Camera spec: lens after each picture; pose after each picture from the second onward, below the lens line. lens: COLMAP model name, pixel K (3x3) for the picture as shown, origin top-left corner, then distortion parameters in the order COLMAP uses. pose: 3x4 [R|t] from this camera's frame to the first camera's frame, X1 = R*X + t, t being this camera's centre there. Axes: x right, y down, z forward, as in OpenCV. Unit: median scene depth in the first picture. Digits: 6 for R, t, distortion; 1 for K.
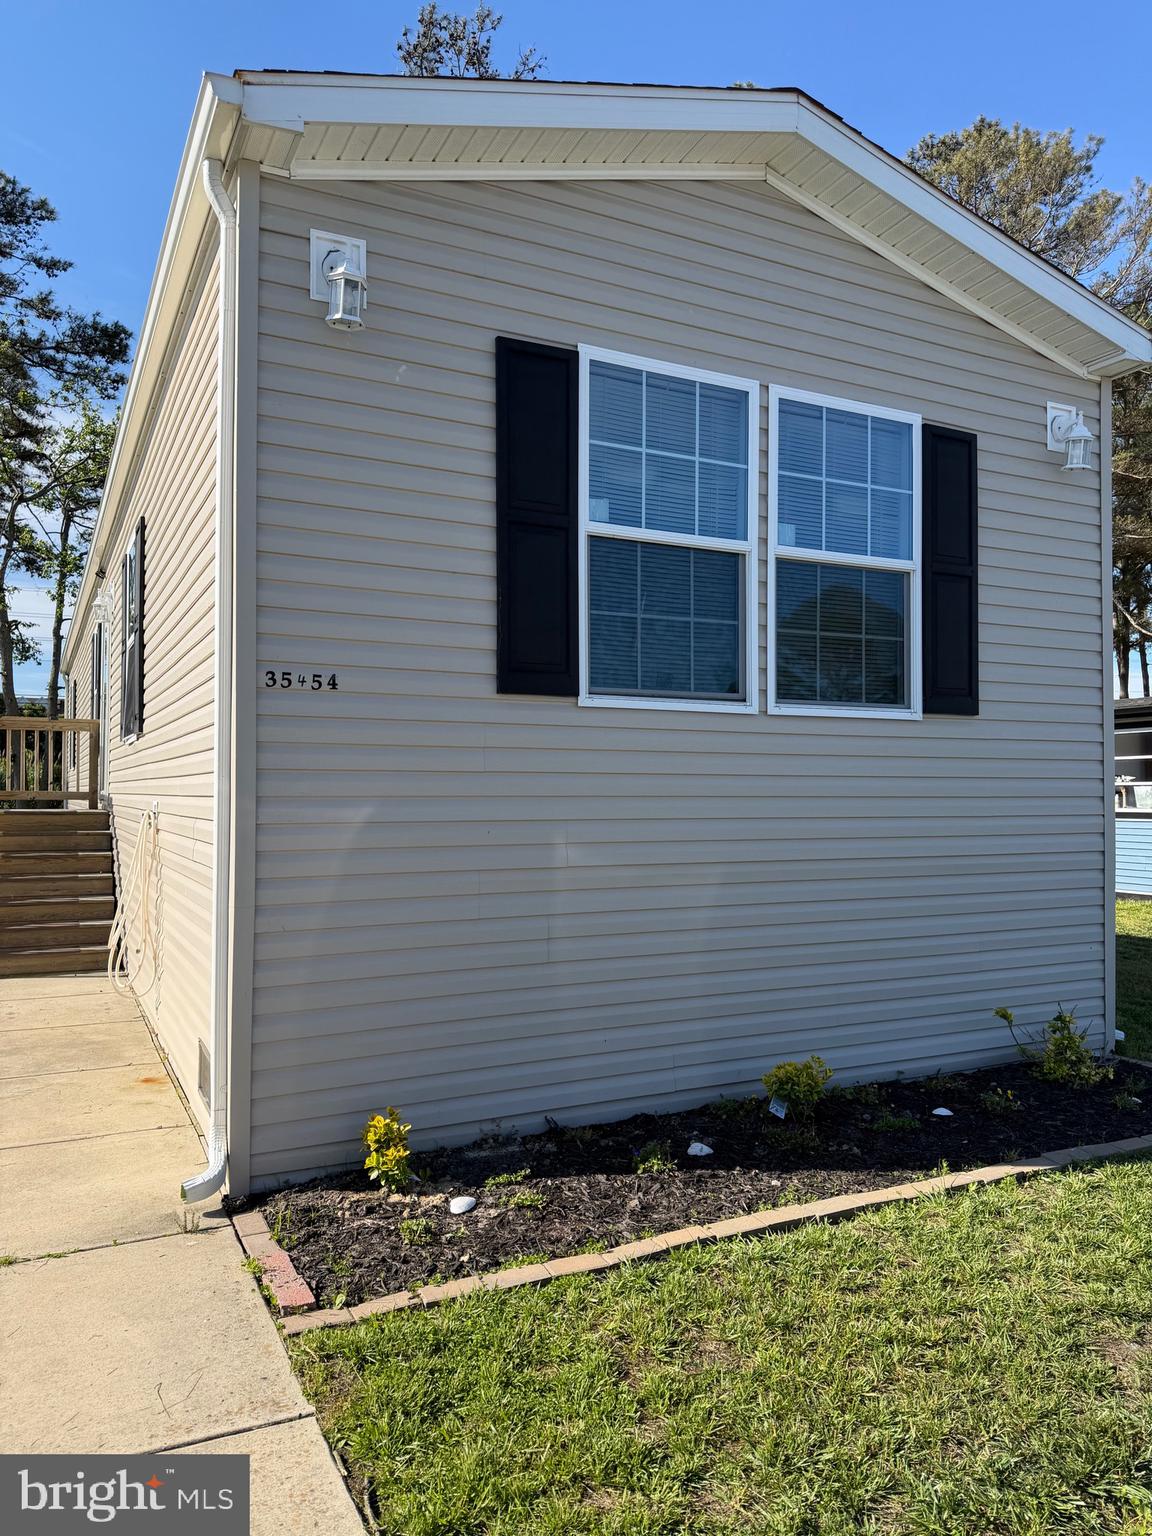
lens RADIAL K [[1095.7, 0, 576.0], [0, 1095.7, 768.0], [0, 0, 1]] dist [0.001401, 0.004635]
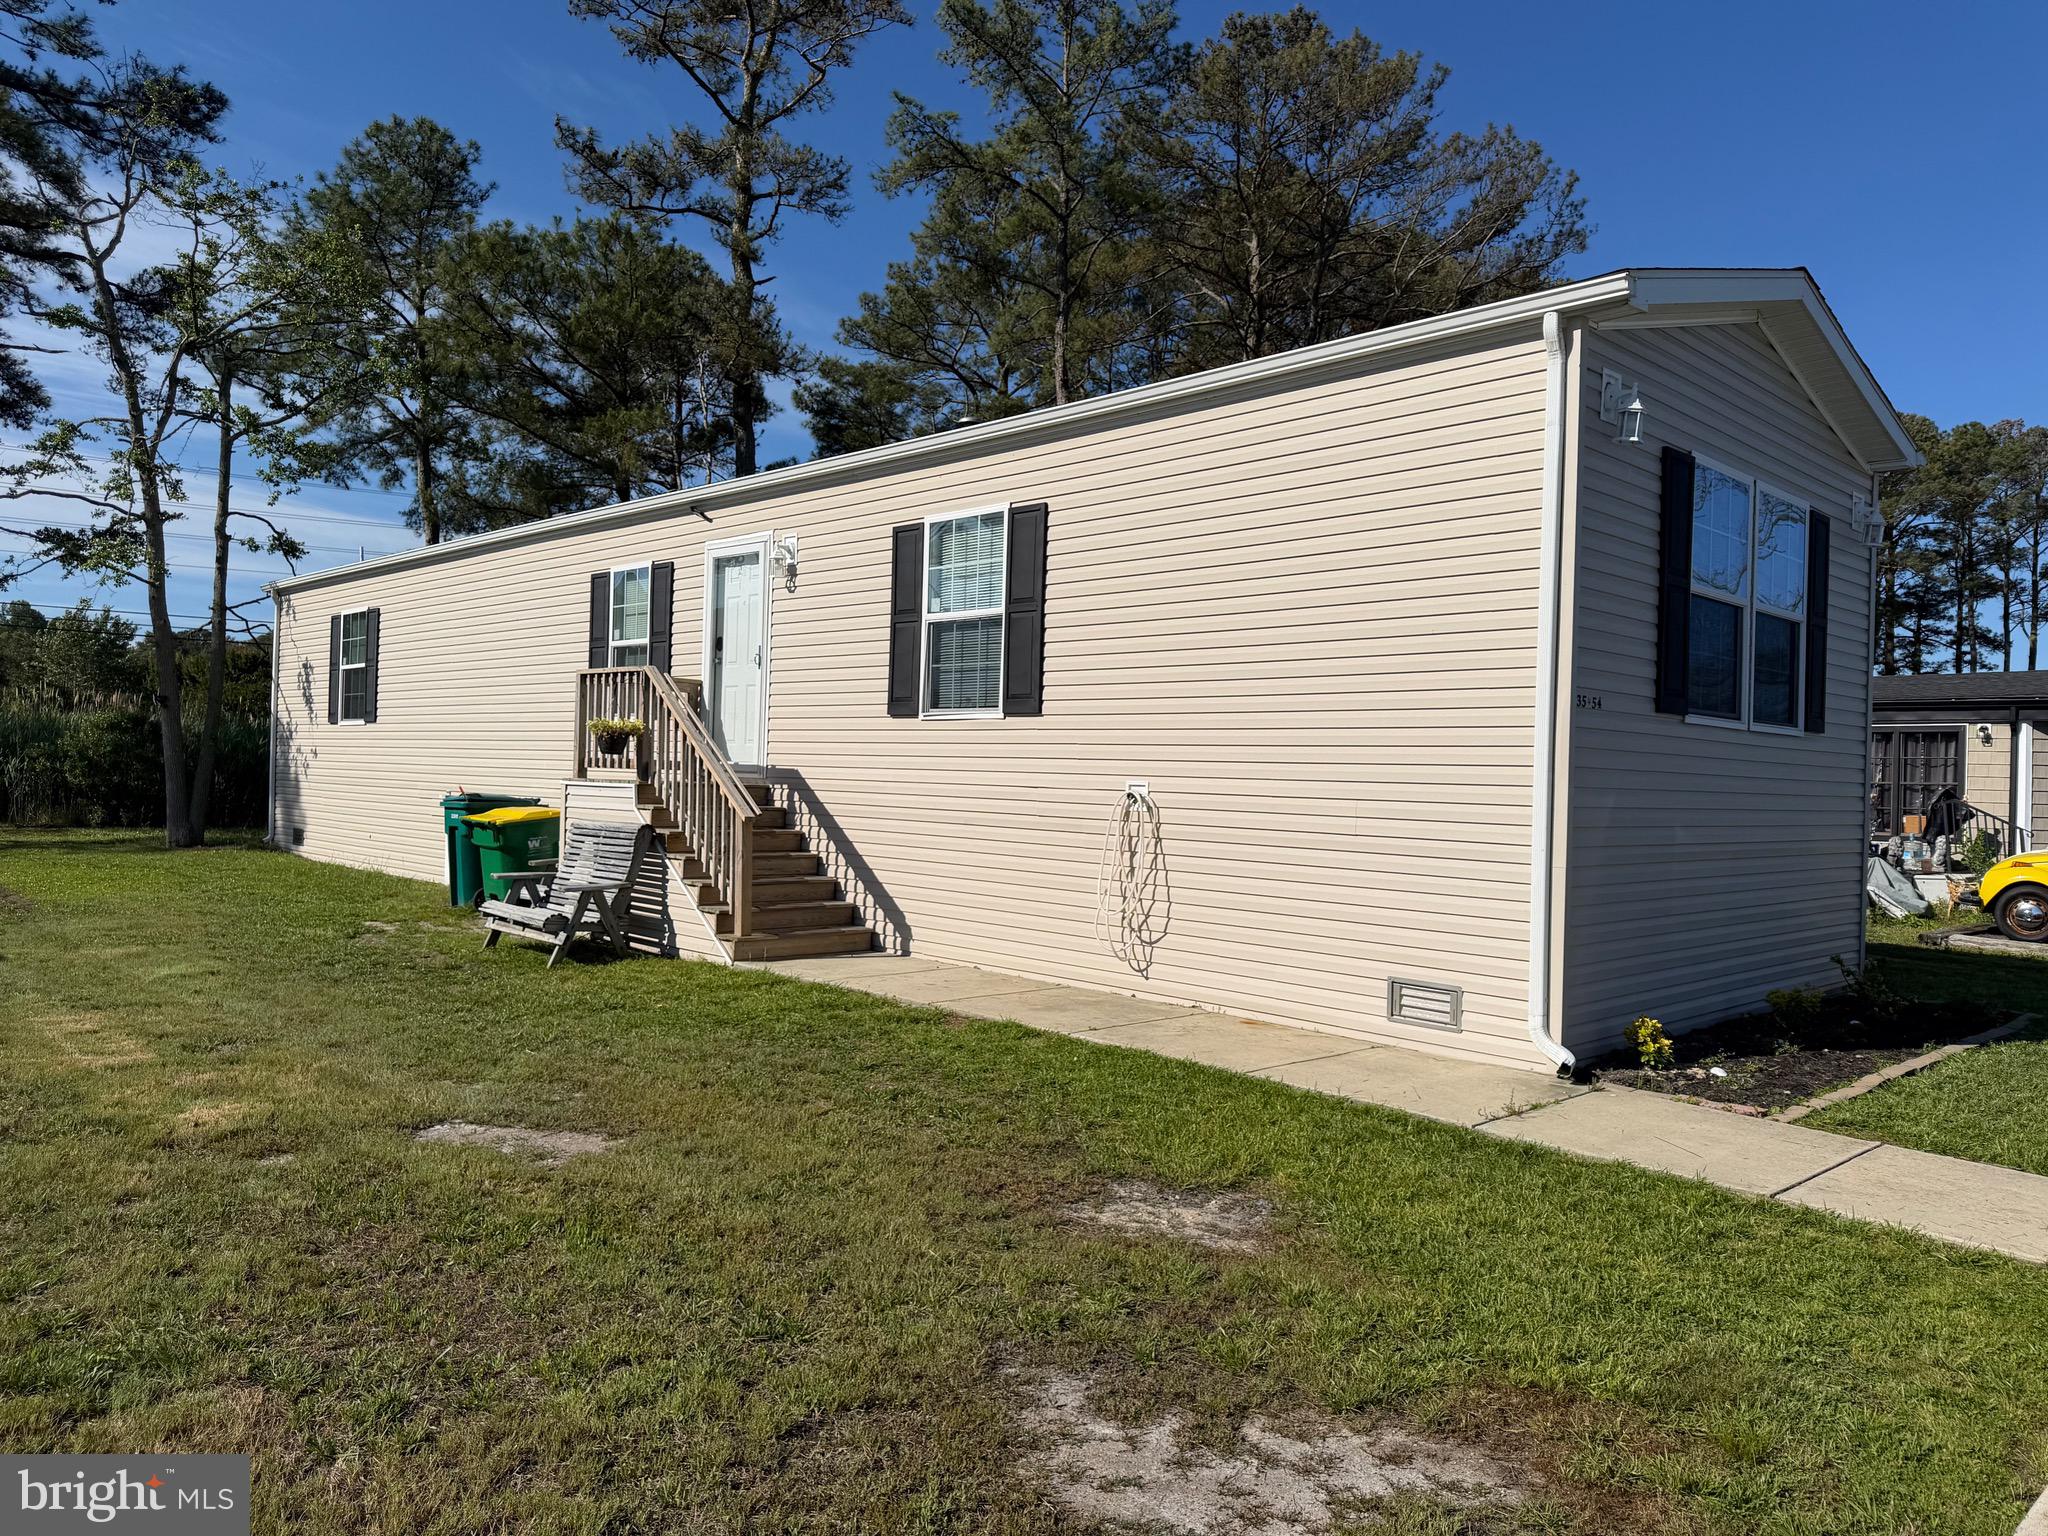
lens RADIAL K [[1460.9, 0, 1024.0], [0, 1460.9, 768.0], [0, 0, 1]] dist [0.001401, 0.004635]
pose [[0.954520, 0.027871, 0.296842, -0.680623], [-0.034550, 0.999254, 0.017276, -0.002277], [-0.296138, -0.026746, 0.954770, -0.246578]]
